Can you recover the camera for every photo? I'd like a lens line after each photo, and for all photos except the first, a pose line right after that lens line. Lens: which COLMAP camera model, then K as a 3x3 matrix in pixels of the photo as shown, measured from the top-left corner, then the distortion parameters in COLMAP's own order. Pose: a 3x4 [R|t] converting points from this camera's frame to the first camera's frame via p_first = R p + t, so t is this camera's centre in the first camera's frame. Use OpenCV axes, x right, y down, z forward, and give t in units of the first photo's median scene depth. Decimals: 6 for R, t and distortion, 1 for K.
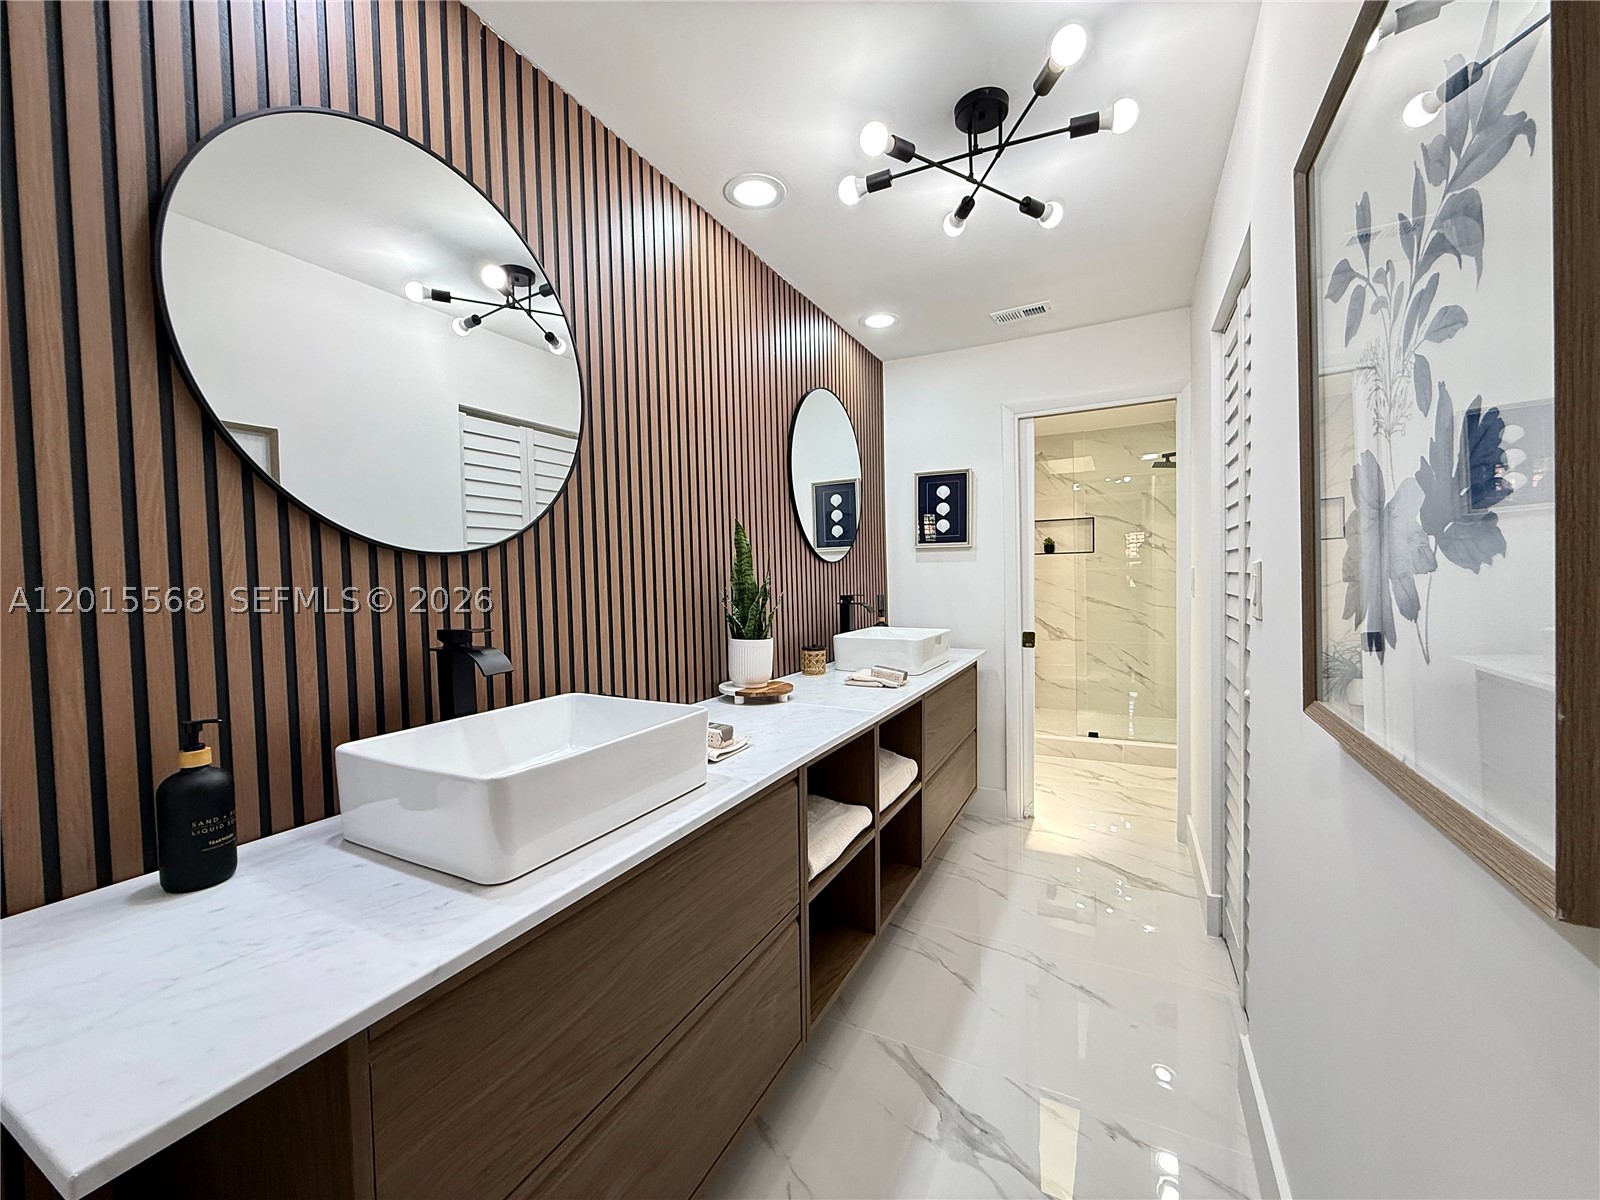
lens RADIAL K [[640.1, 0, 801.6], [0, 640.1, 601.2], [0, 0, 1]] dist [-0.001368, 0.000787]
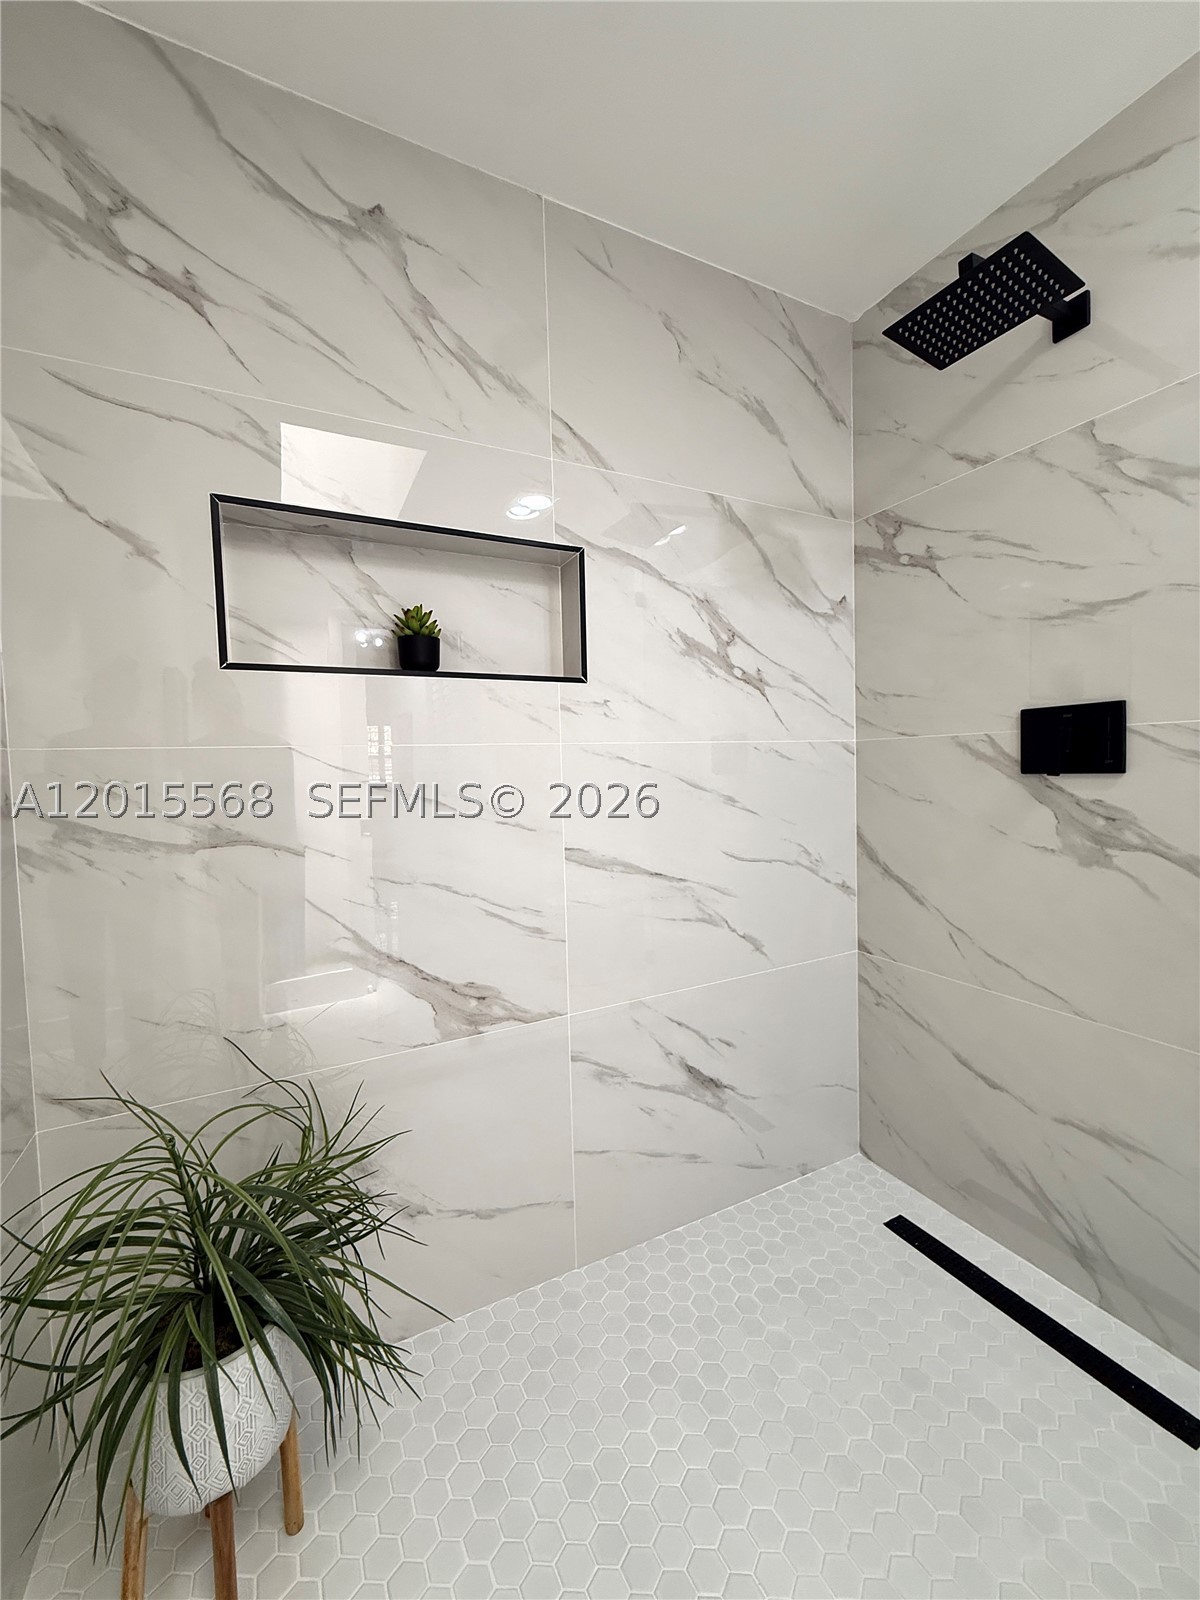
lens RADIAL K [[640.1, 0, 600.9], [0, 640.1, 798.2], [0, 0, 1]] dist [-0.001368, 0.000787]
pose [[0.587374, -0.035415, 0.808540, 0.245368], [0.044554, 0.998942, 0.011388, -0.030328], [-0.808088, 0.029334, 0.588331, 0.848648]]
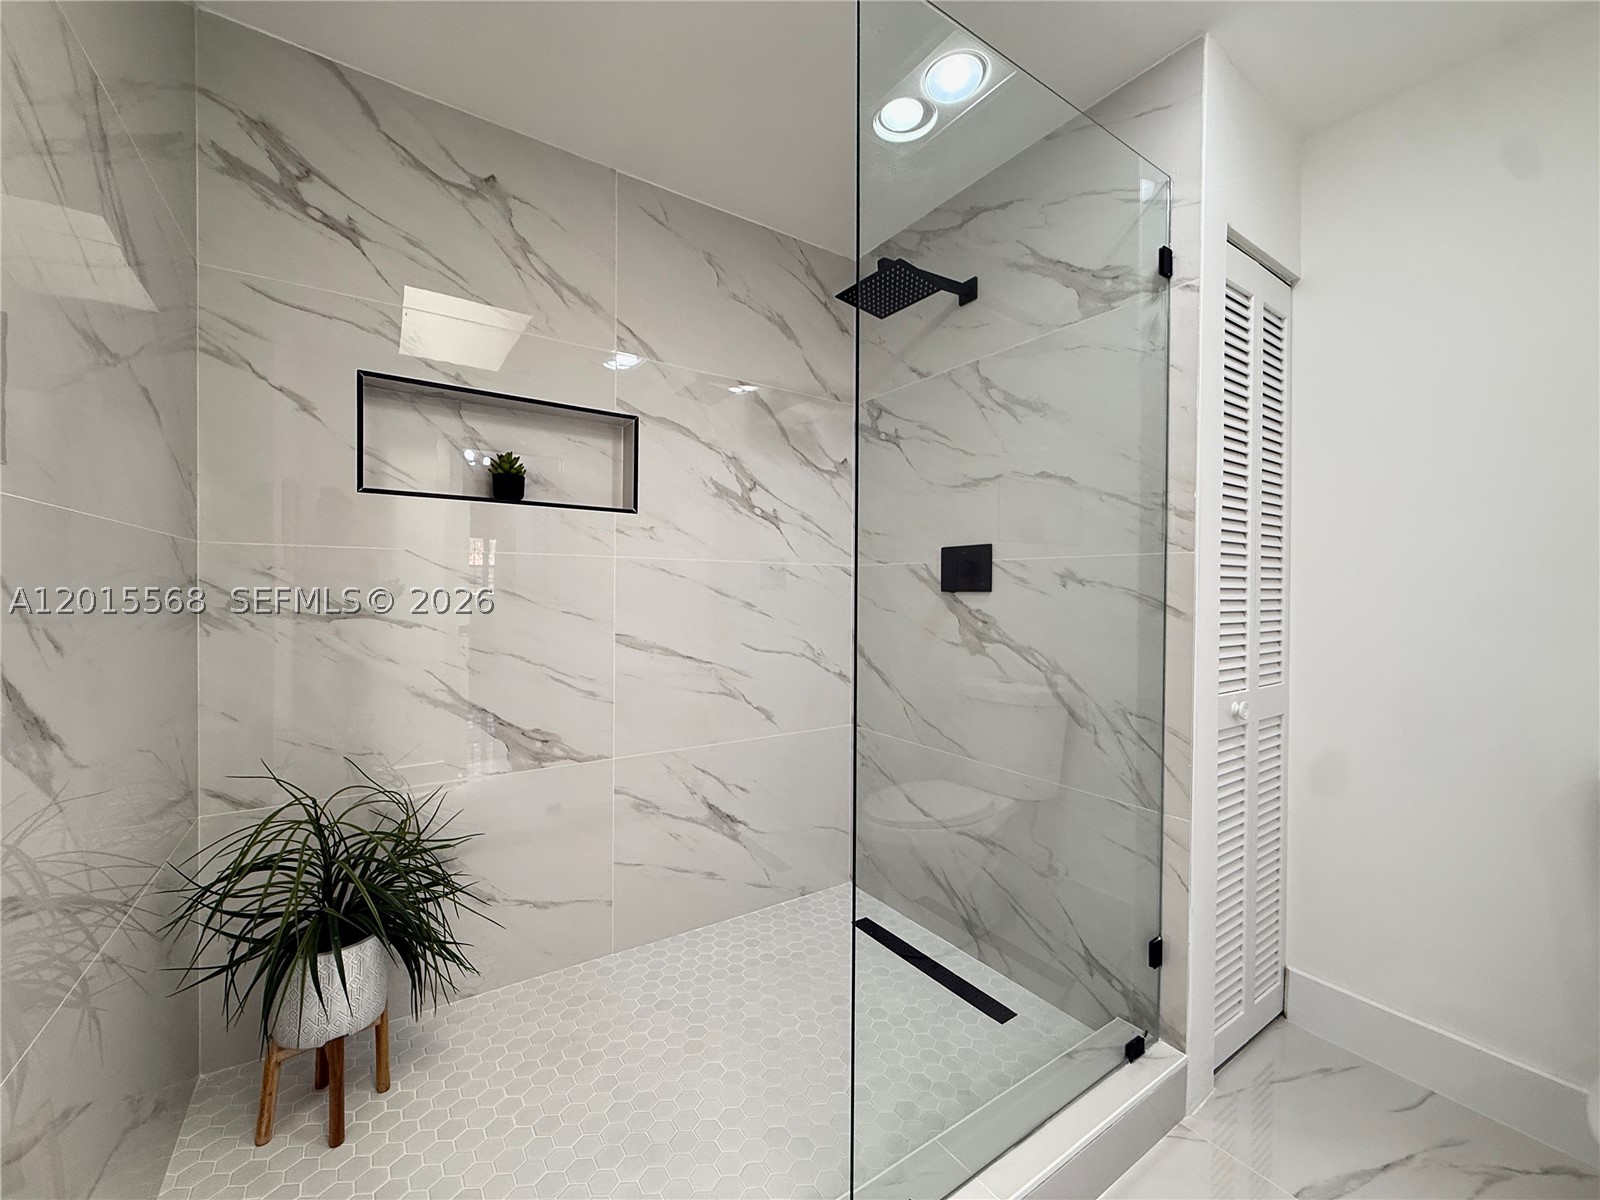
lens RADIAL K [[640.1, 0, 796.3], [0, 640.1, 599.5], [0, 0, 1]] dist [-0.001368, 0.000787]
pose [[0.486549, 0.013393, 0.873551, 0.183732], [0.011736, 0.999692, -0.021863, -0.017339], [-0.873574, 0.020889, 0.486242, 0.751108]]
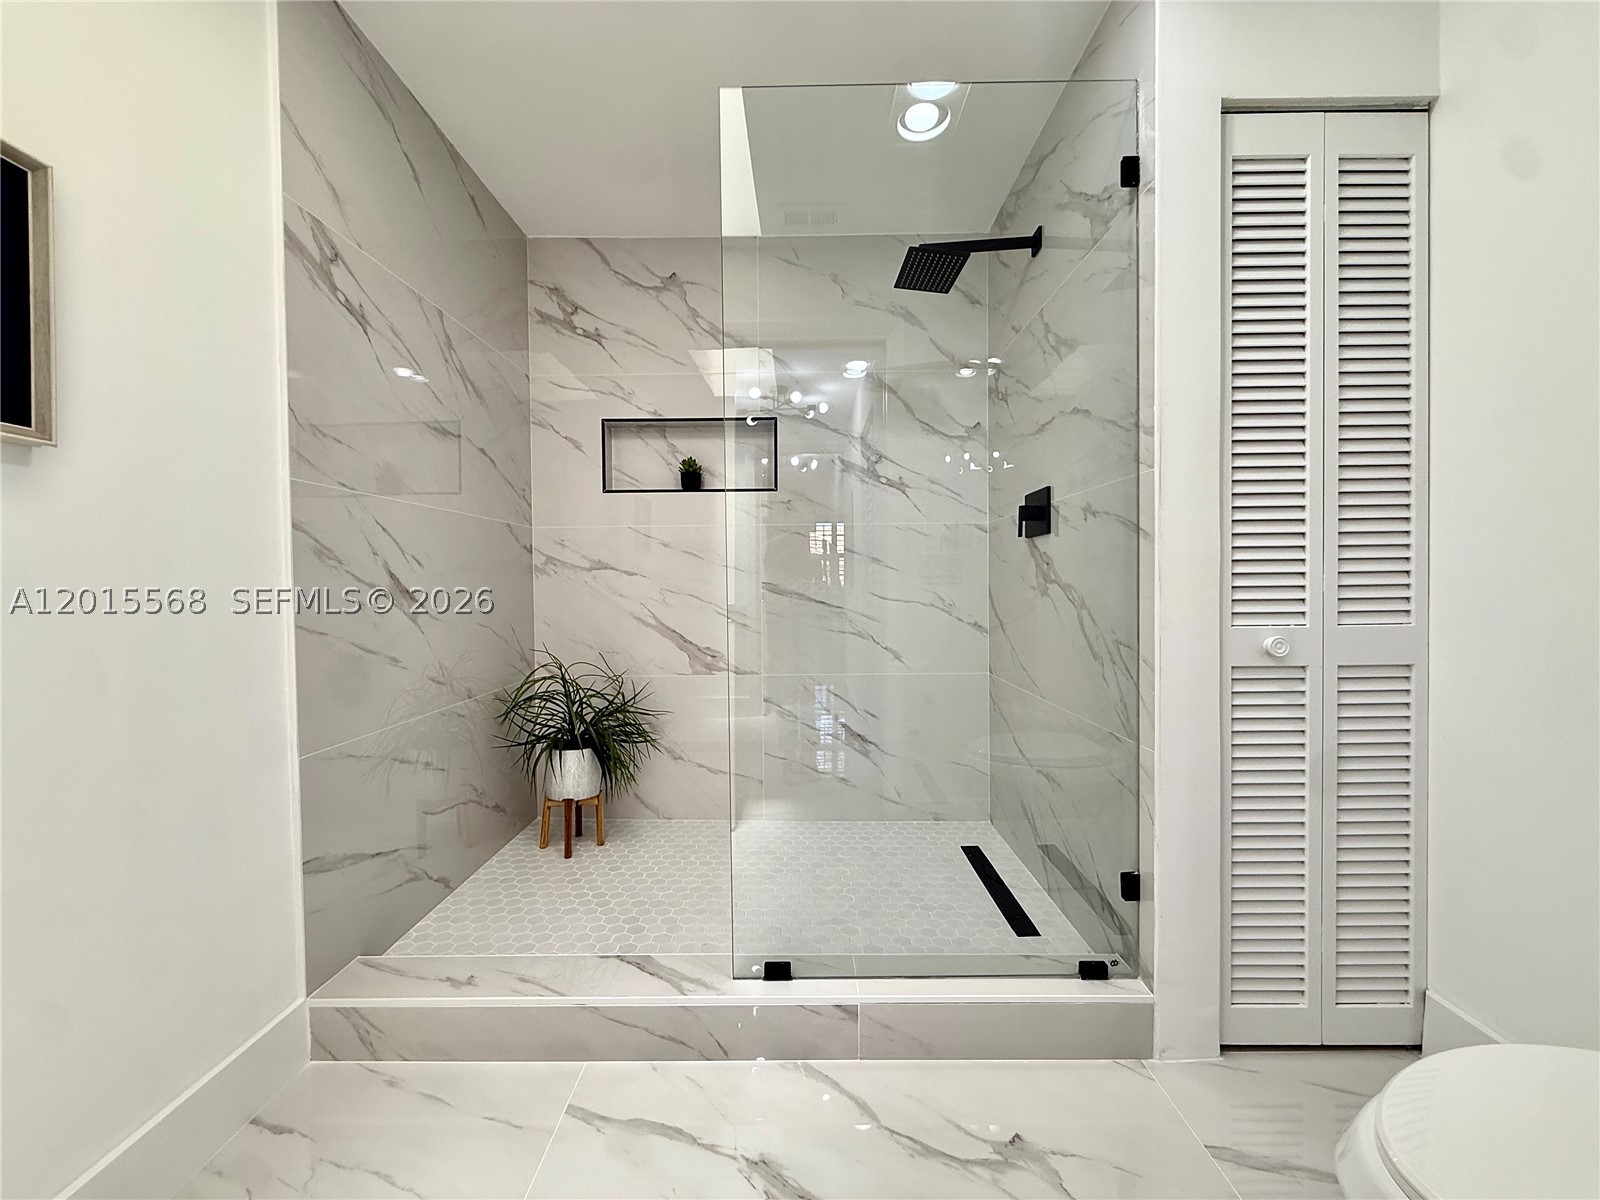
lens RADIAL K [[640.1, 0, 796.7], [0, 640.1, 599.8], [0, 0, 1]] dist [-0.001368, 0.000787]
pose [[0.895806, 0.002555, 0.444437, 0.258763], [0.005851, 0.999829, -0.017541, 0.015423], [-0.444406, 0.018313, 0.895638, 0.567505]]
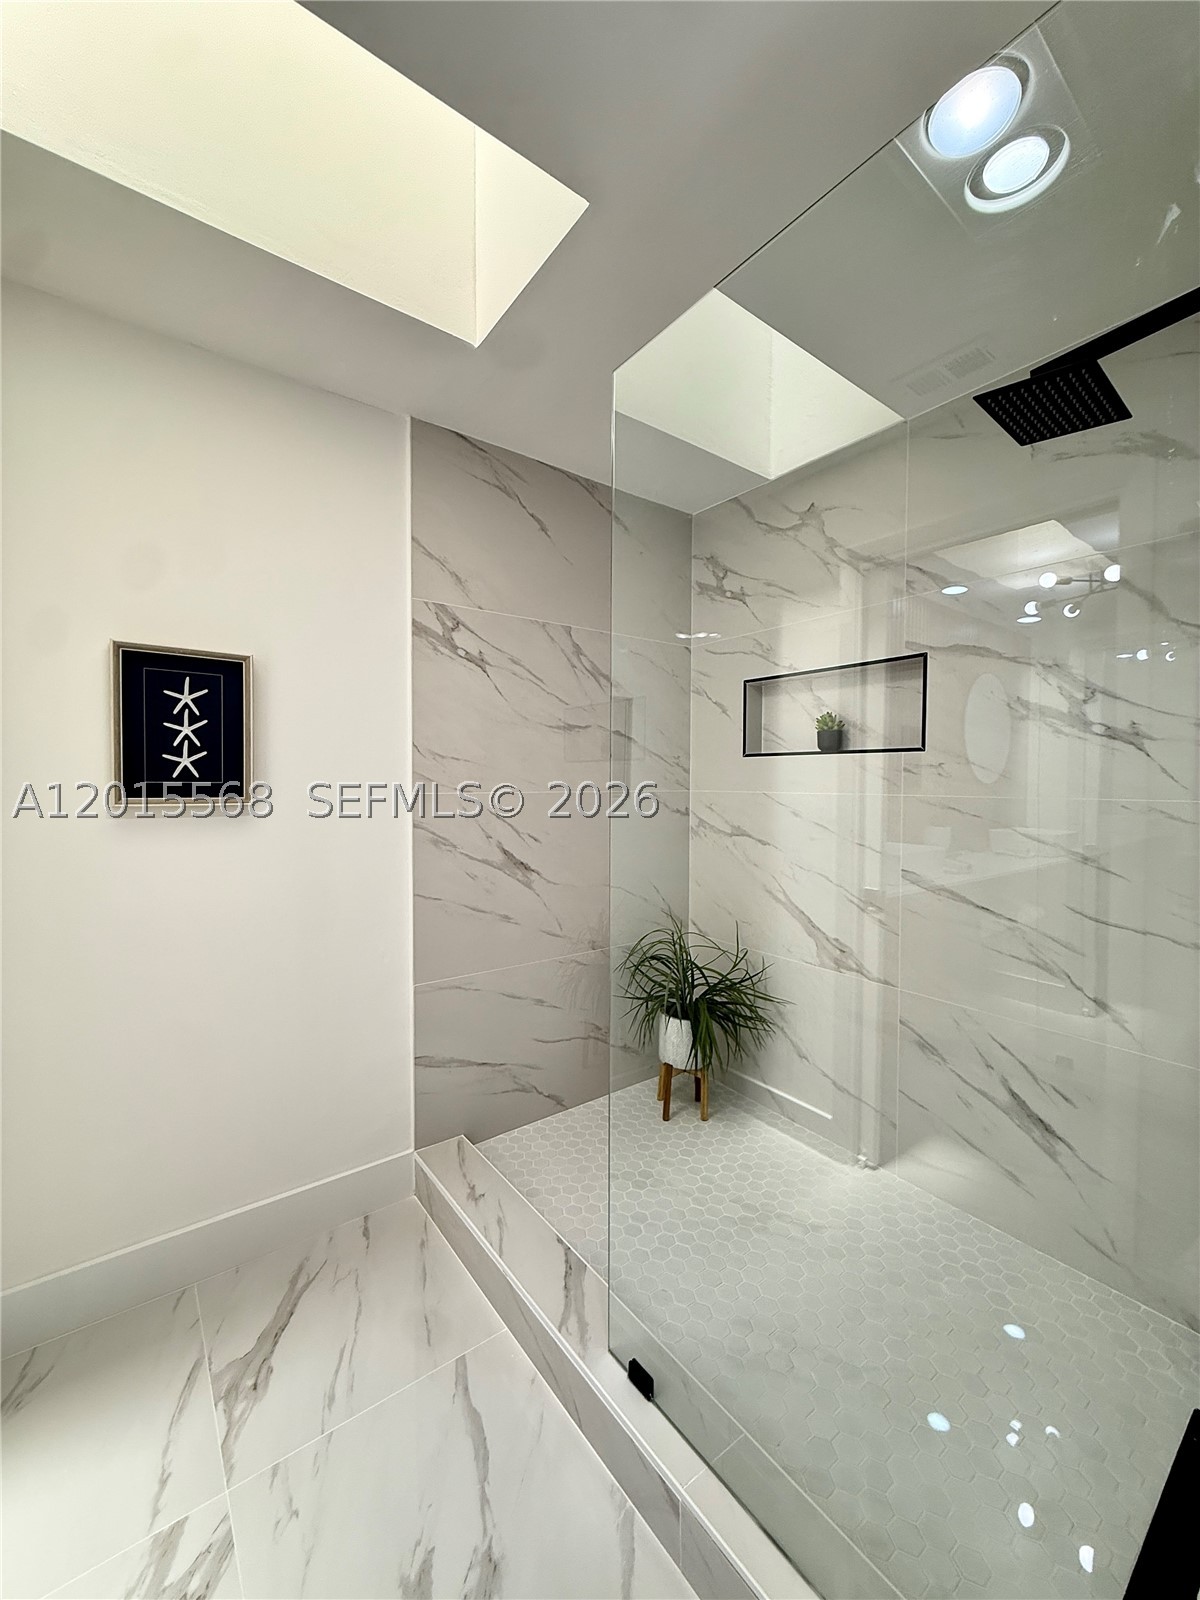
lens RADIAL K [[640.1, 0, 599.8], [0, 640.1, 798.4], [0, 0, 1]] dist [-0.001368, 0.000787]
pose [[0.897187, 0.037539, -0.440053, 0.458555], [-0.039259, 0.999216, 0.005196, -0.043971], [0.439903, 0.012614, 0.897957, 0.600523]]
